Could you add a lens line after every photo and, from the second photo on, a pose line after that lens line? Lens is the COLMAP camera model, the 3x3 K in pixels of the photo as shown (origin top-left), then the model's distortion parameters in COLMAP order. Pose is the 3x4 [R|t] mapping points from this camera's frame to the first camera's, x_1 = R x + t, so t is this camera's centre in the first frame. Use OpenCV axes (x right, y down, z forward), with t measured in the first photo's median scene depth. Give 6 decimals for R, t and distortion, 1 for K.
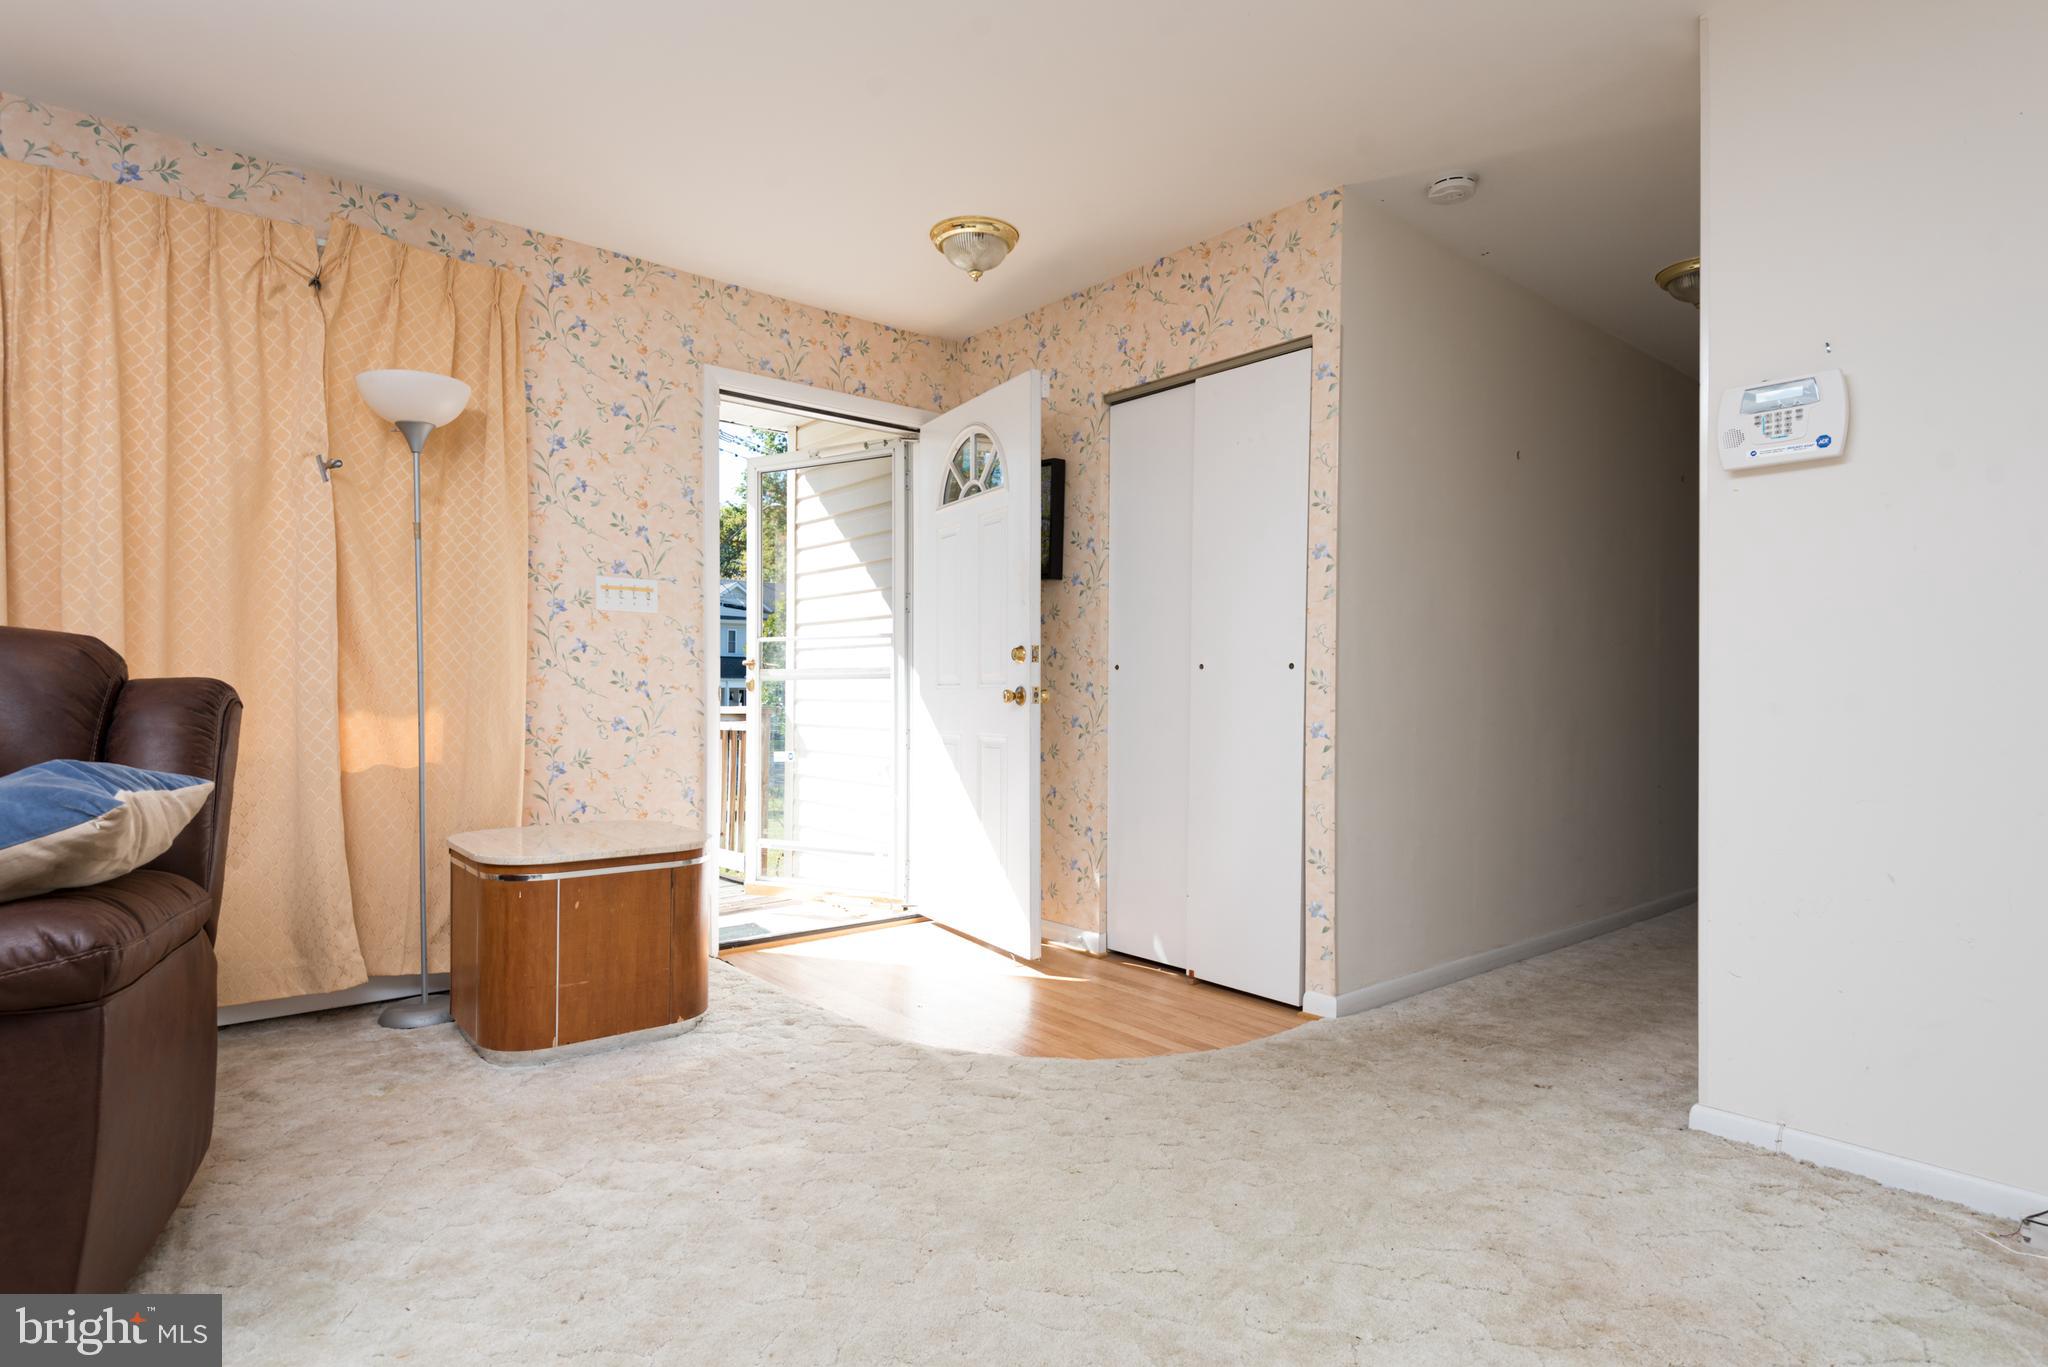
lens RADIAL K [[1101.7, 0, 1025.1], [0, 1101.7, 690.8], [0, 0, 1]] dist [0.002239, 0.000161]
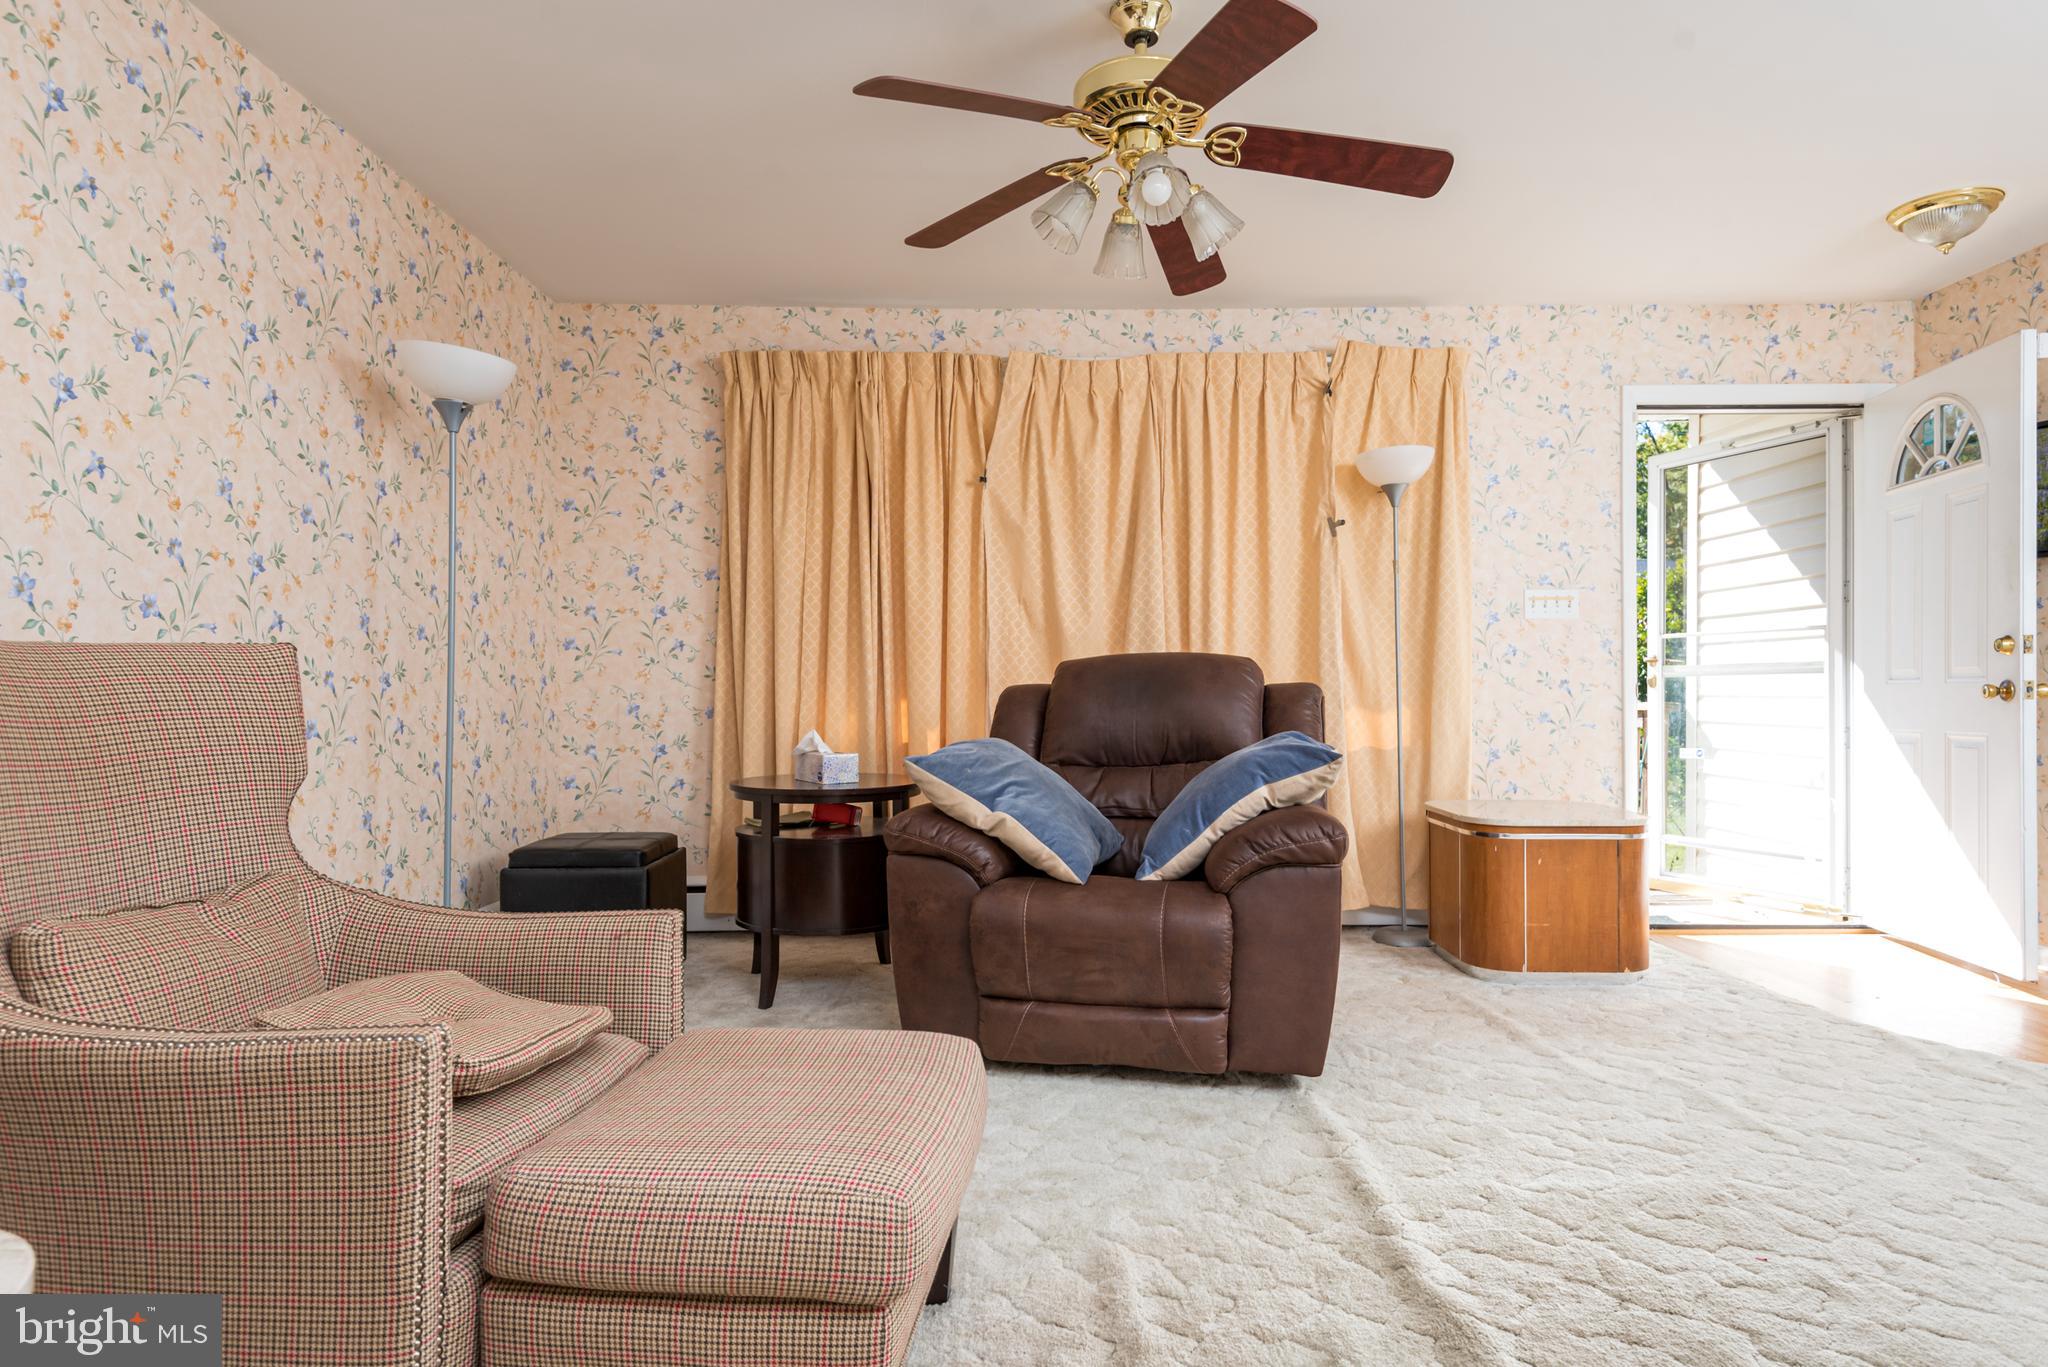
lens RADIAL K [[1164.4, 0, 1020.0], [0, 1164.4, 700.1], [0, 0, 1]] dist [0.018769, -0.012386]
pose [[0.765778, -0.001214, -0.643104, -0.005338], [0.007687, 0.999944, 0.007265, -0.000966], [0.643059, -0.010507, 0.765744, -0.236192]]
